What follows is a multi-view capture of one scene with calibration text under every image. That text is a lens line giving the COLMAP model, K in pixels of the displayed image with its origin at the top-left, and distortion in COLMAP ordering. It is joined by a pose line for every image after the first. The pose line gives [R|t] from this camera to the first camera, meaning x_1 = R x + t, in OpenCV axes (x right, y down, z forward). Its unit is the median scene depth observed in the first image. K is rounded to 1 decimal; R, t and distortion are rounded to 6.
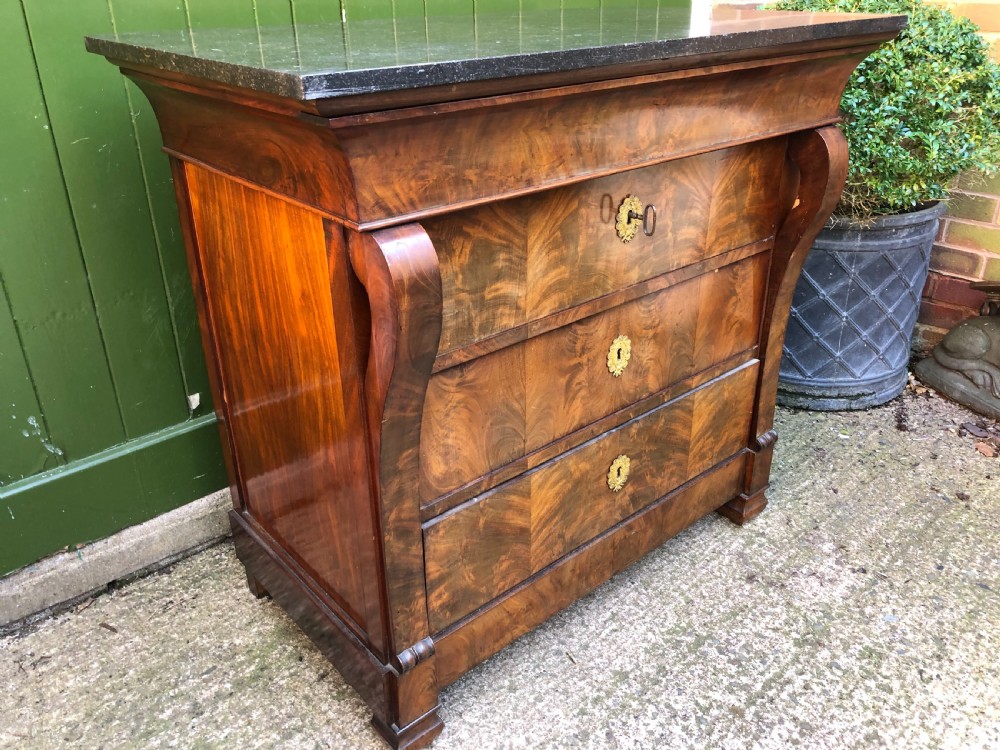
lens RADIAL K [[820.6, 0, 503.5], [0, 820.6, 369.1], [0, 0, 1]] dist [0.028989, -0.032256]
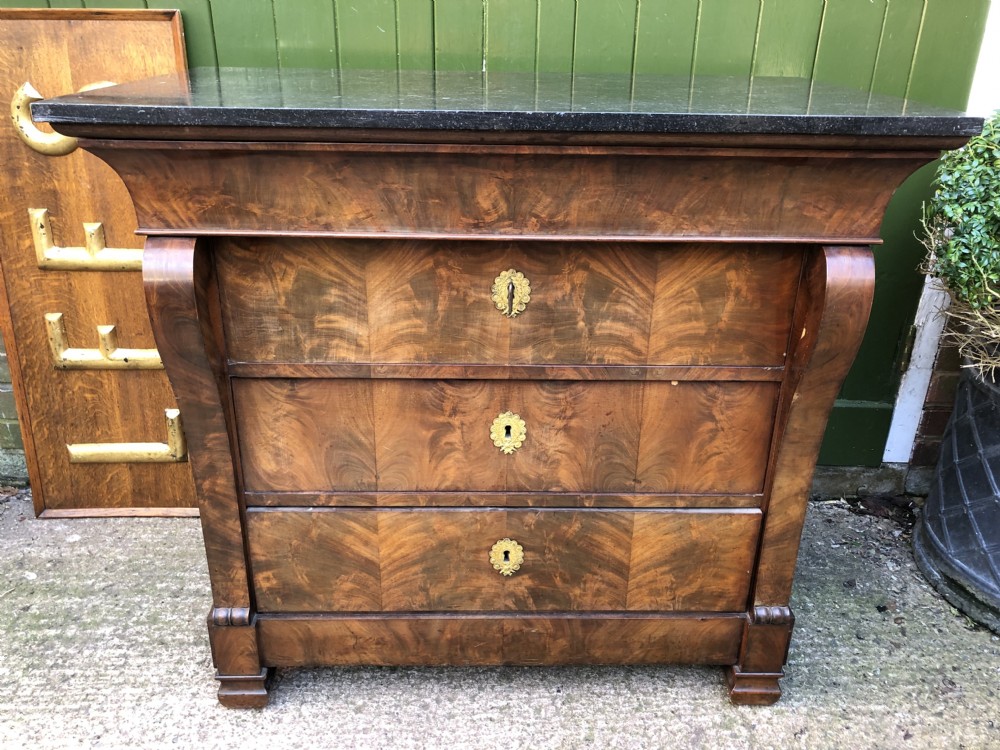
lens RADIAL K [[820.6, 0, 502.3], [0, 820.6, 369.5], [0, 0, 1]] dist [0.028989, -0.032256]
pose [[0.769771, 0.279468, -0.573891, 0.656658], [-0.304246, 0.951003, 0.055019, -0.135775], [0.561148, 0.132252, 0.817082, 0.212464]]
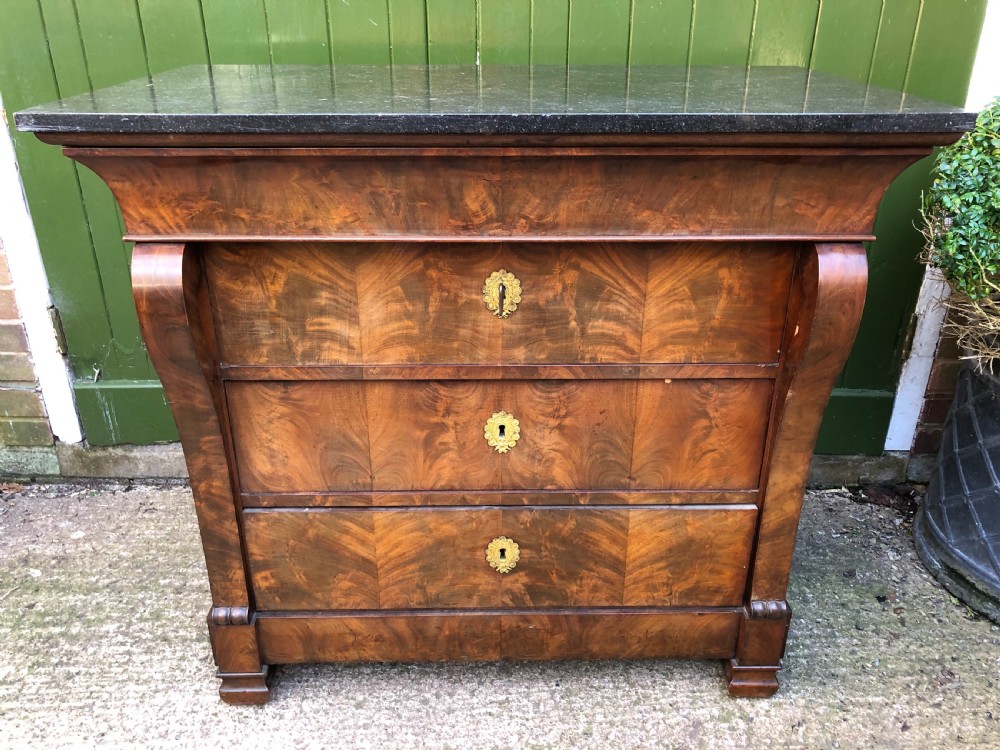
lens RADIAL K [[820.6, 0, 503.2], [0, 820.6, 368.8], [0, 0, 1]] dist [0.028989, -0.032256]
pose [[0.767319, 0.283347, -0.575270, 0.663873], [-0.292837, 0.952913, 0.078755, -0.160860], [0.570498, 0.108030, 0.814163, 0.221559]]
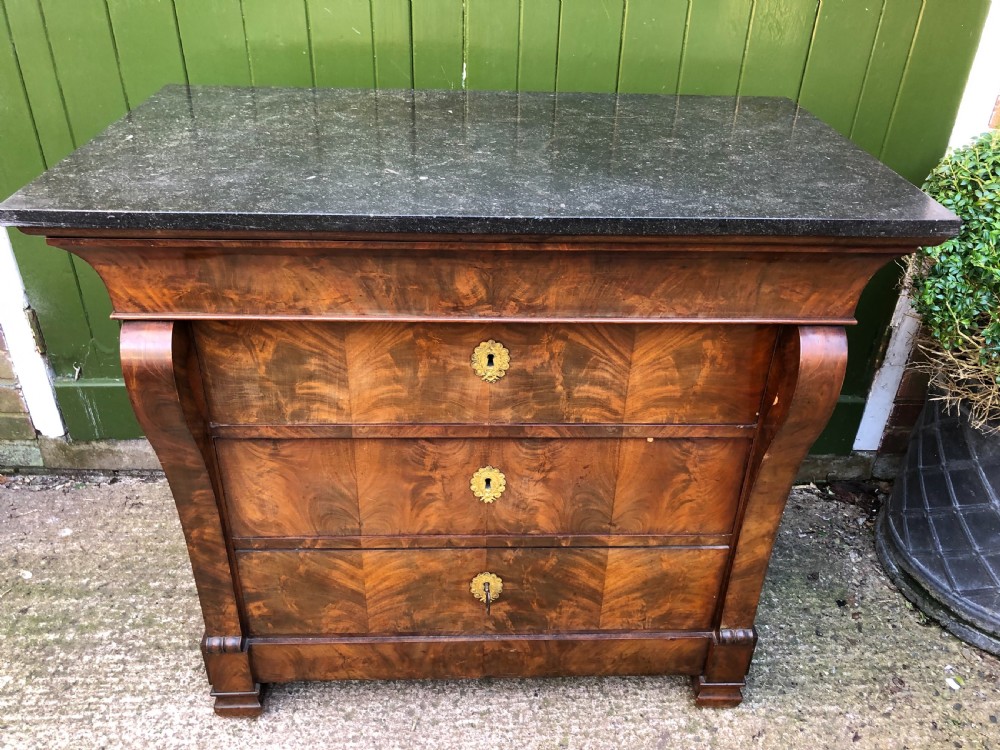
lens RADIAL K [[820.6, 0, 505.3], [0, 820.6, 368.5], [0, 0, 1]] dist [0.028989, -0.032256]
pose [[0.781281, 0.352311, -0.515244, 0.609380], [-0.308047, 0.935579, 0.172624, -0.317914], [0.542869, 0.023851, 0.839479, 0.189495]]
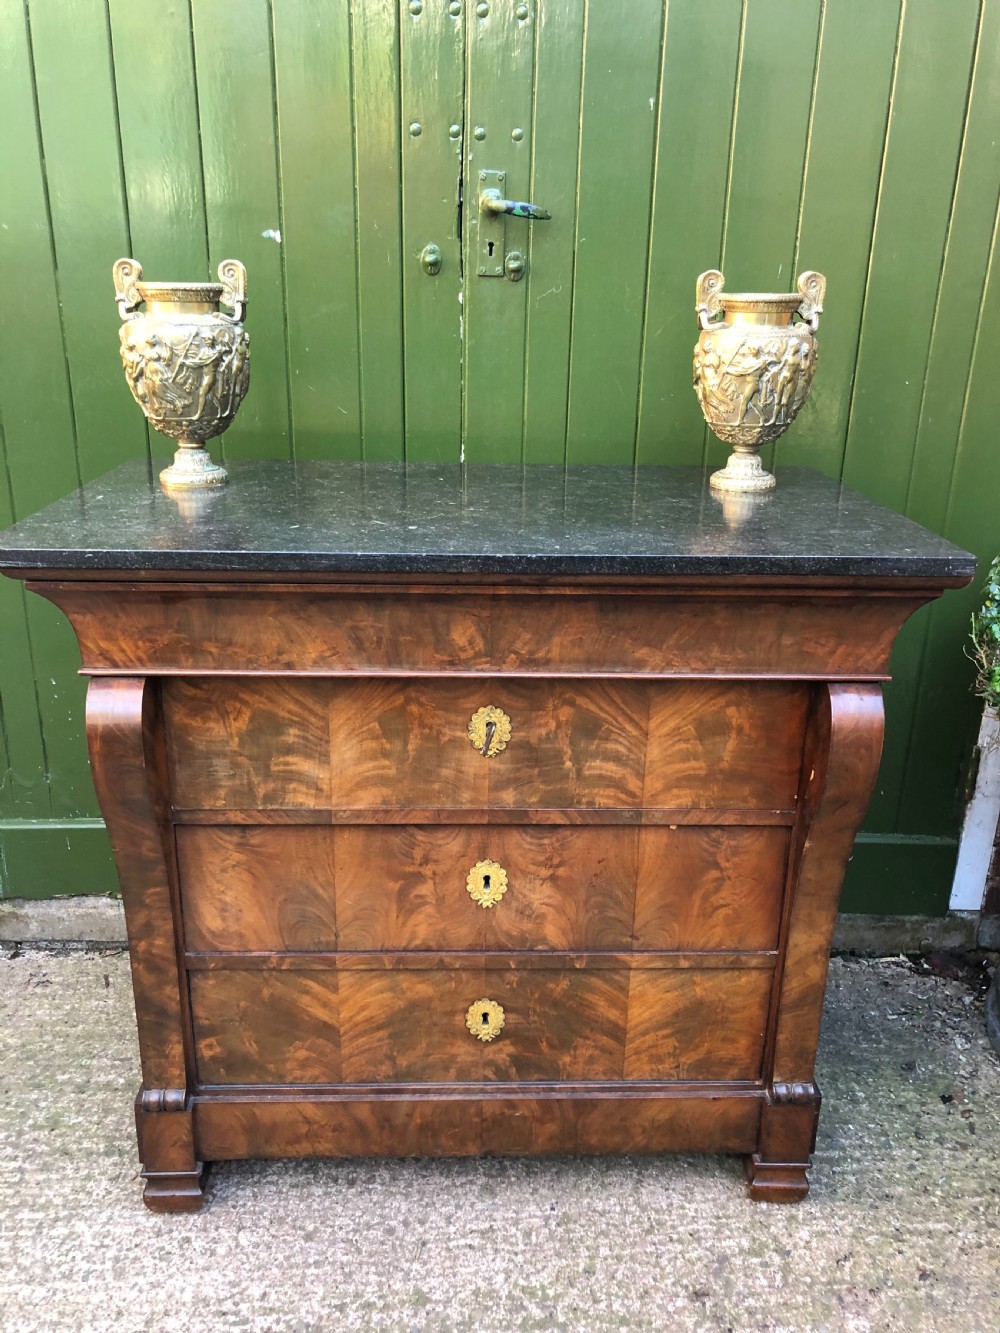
lens RADIAL K [[1093.9, 0, 506.4], [0, 1093.9, 657.4], [0, 0, 1]] dist [0.028989, -0.032256]
pose [[0.779520, 0.234342, -0.580889, 0.747382], [-0.303158, 0.952675, -0.022494, -0.216525], [0.548127, 0.193636, 0.813672, 0.059490]]
